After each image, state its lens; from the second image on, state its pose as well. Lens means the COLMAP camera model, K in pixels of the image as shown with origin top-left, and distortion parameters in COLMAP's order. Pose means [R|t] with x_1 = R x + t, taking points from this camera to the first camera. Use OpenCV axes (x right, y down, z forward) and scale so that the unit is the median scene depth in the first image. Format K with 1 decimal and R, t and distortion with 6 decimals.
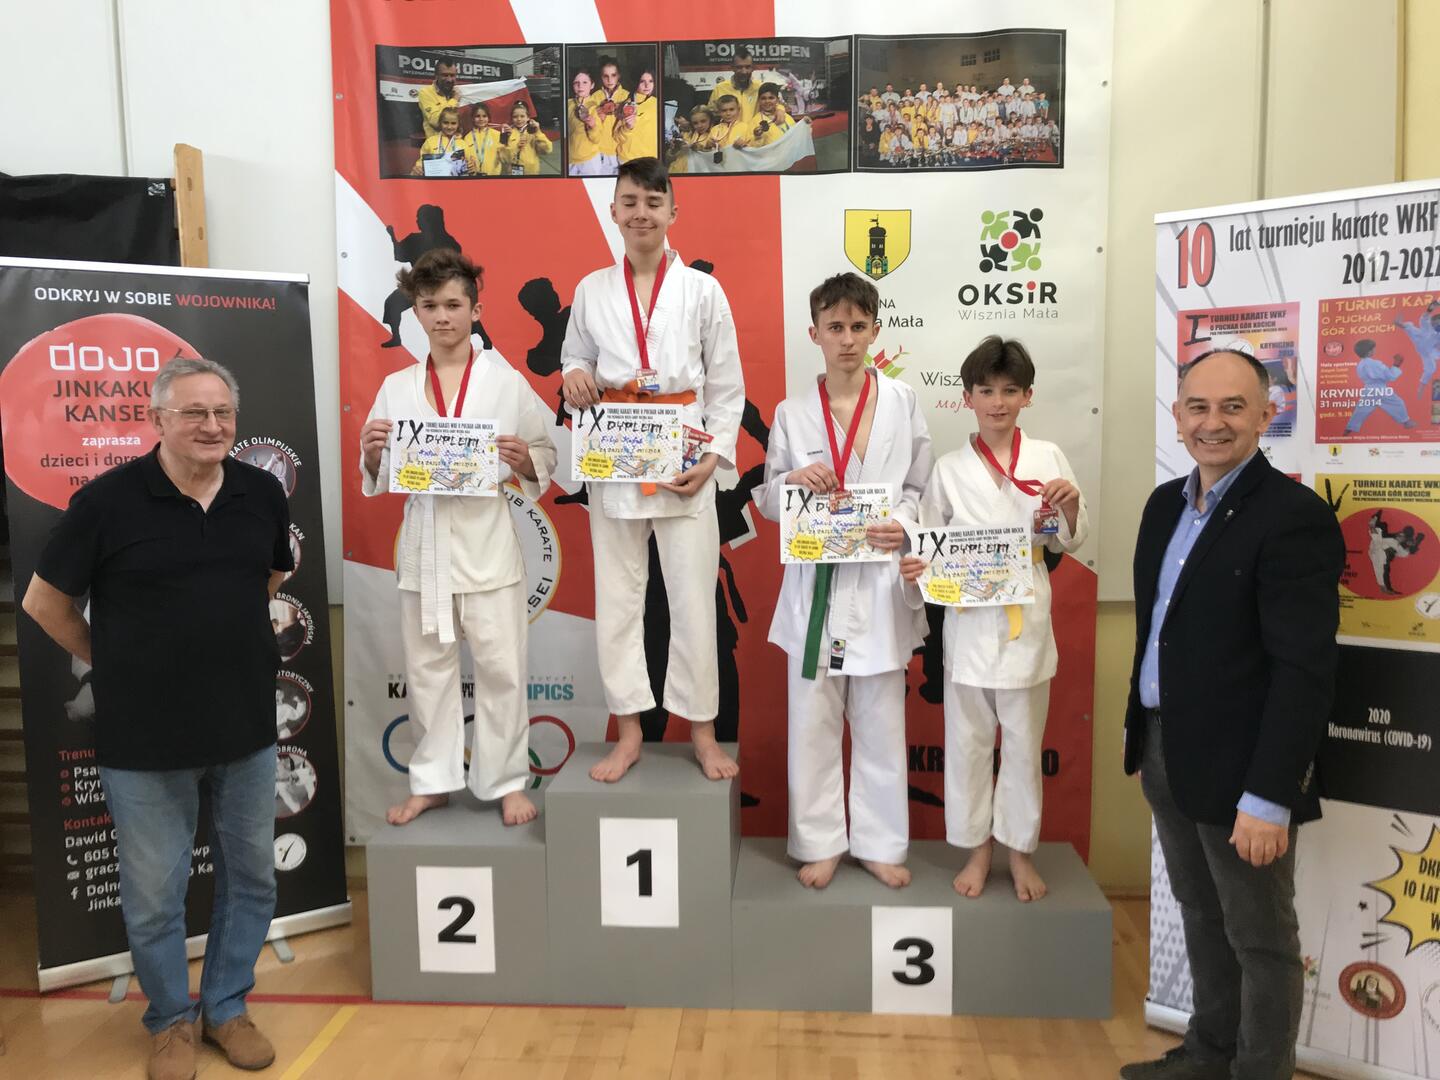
lens RADIAL K [[1176.1, 0, 721.4], [0, 1176.1, 576.8], [0, 0, 1]] dist [-0.000909, -0.007576]
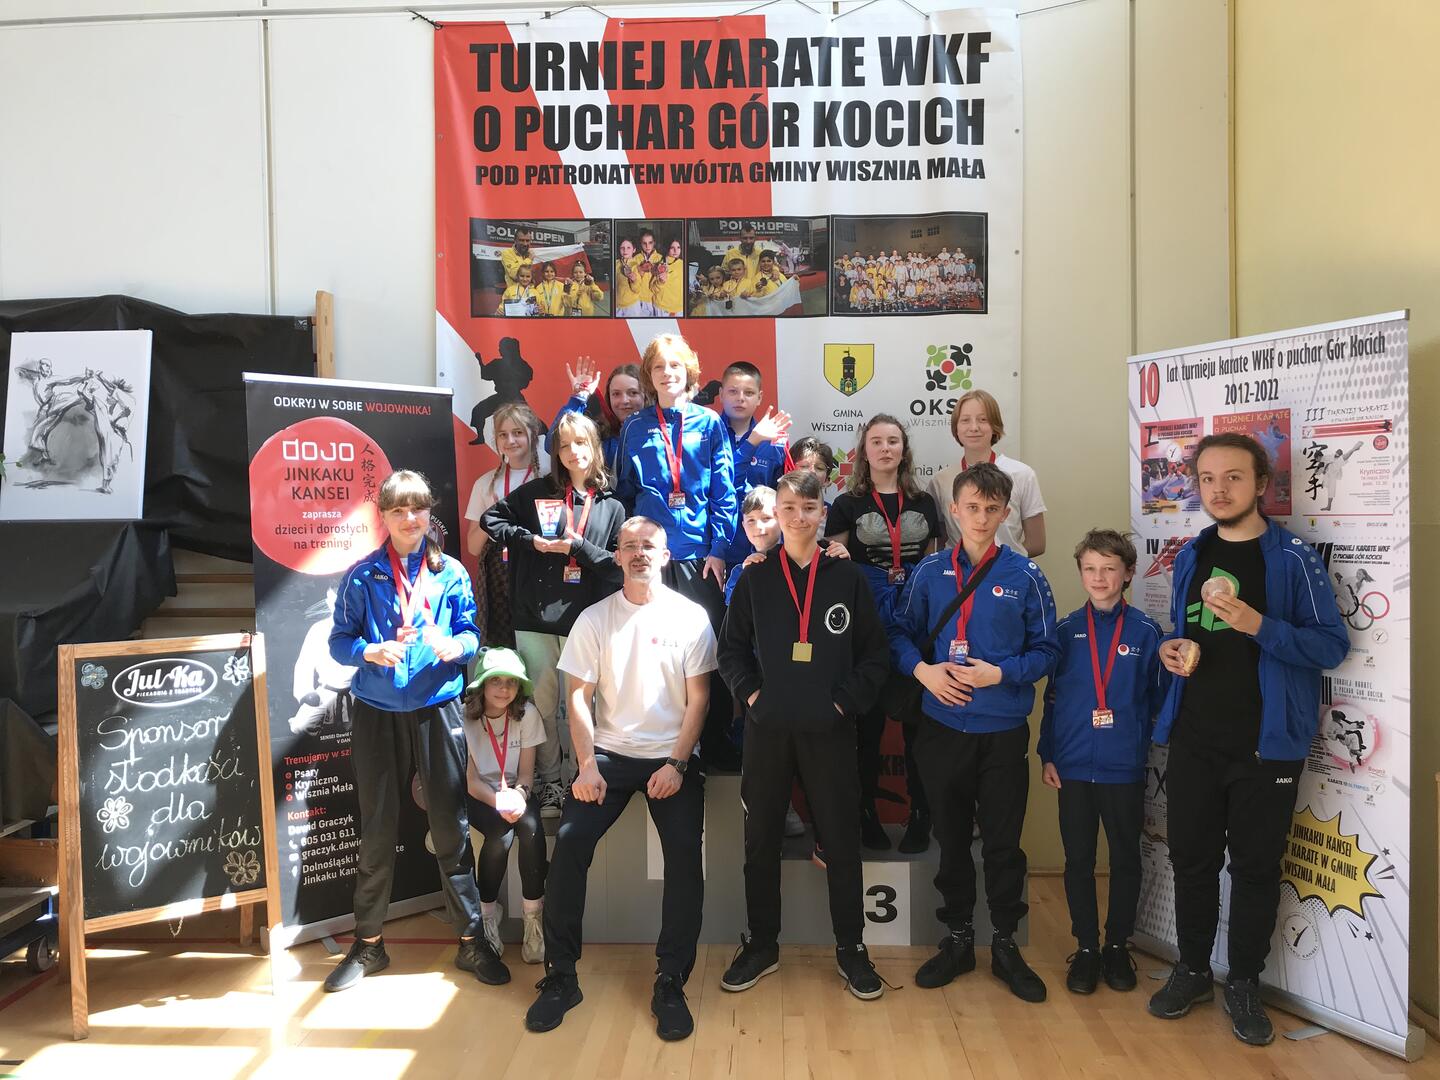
lens RADIAL K [[1168.2, 0, 726.6], [0, 1168.2, 575.4], [0, 0, 1]] dist [0.130821, -0.324553]
pose [[0.999603, -0.000045, 0.028190, -0.043193], [0.001882, 0.997876, -0.065120, 0.035528], [-0.028128, 0.065147, 0.997479, -0.307309]]
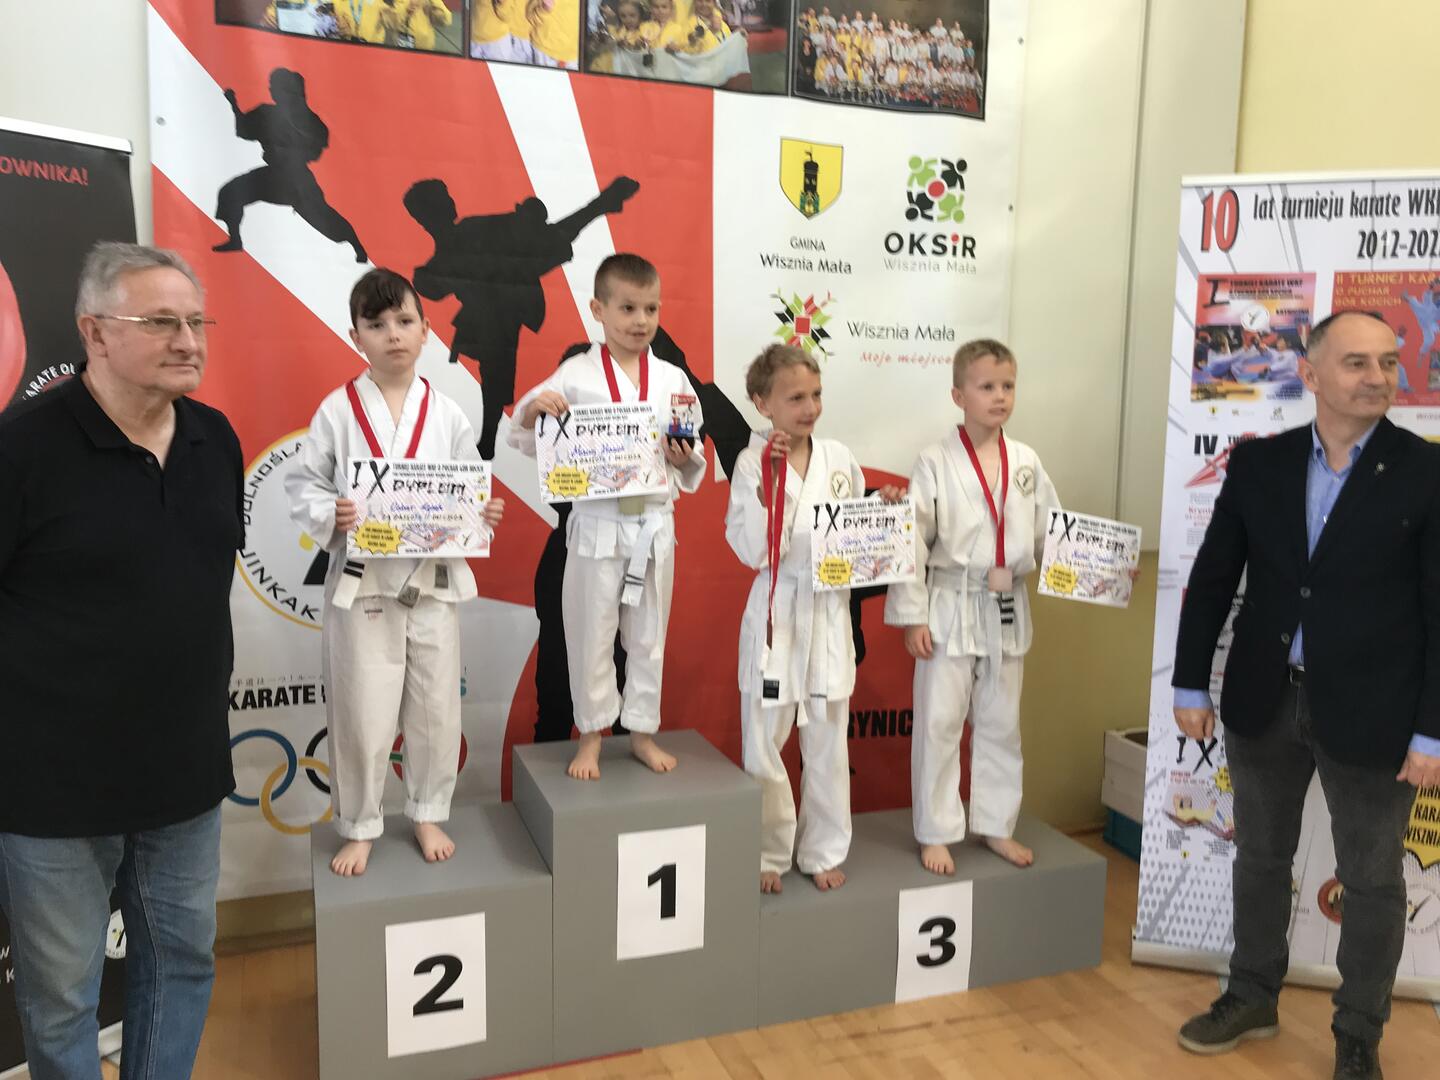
lens RADIAL K [[1181.2, 0, 757.4], [0, 1181.2, 565.8], [0, 0, 1]] dist [-0.003577, 0.003004]
pose [[0.909556, -0.033578, 0.414222, -0.304898], [0.022301, 0.999238, 0.032032, -0.009723], [-0.414982, -0.019898, 0.909612, 0.167509]]
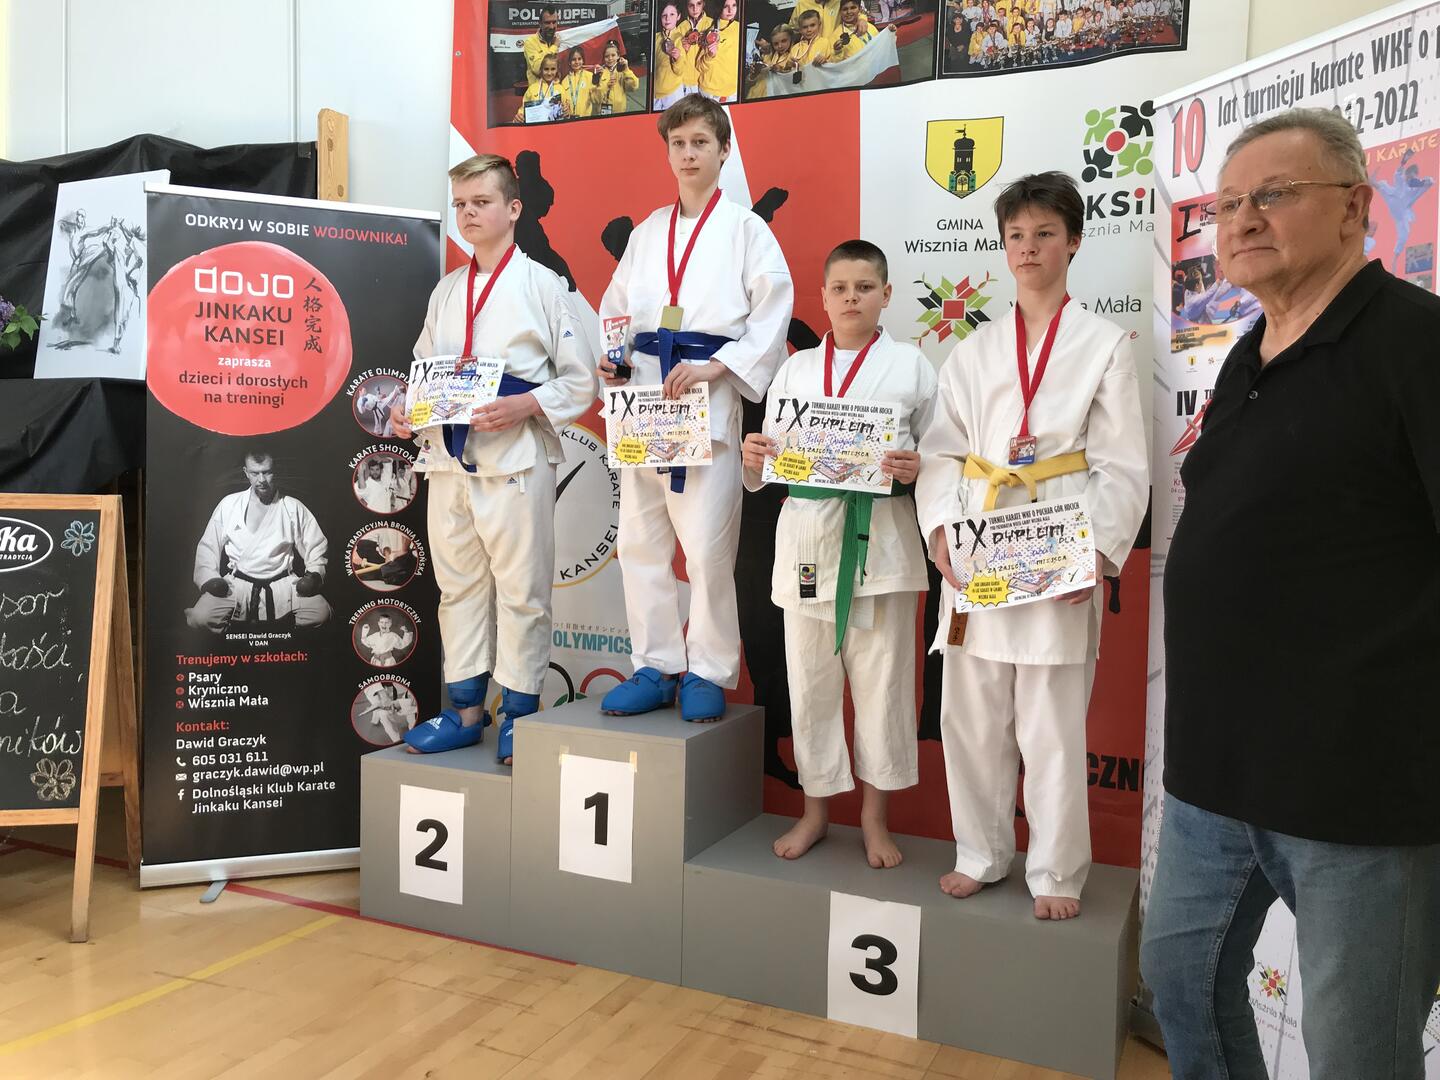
lens RADIAL K [[1158.5, 0, 746.7], [0, 1158.5, 569.2], [0, 0, 1]] dist [-0.004472, 0.010508]
pose [[0.938155, 0.054311, -0.341930, 0.297306], [-0.071721, 0.996682, -0.038473, 0.071350], [0.338707, 0.060617, 0.938937, 0.147374]]
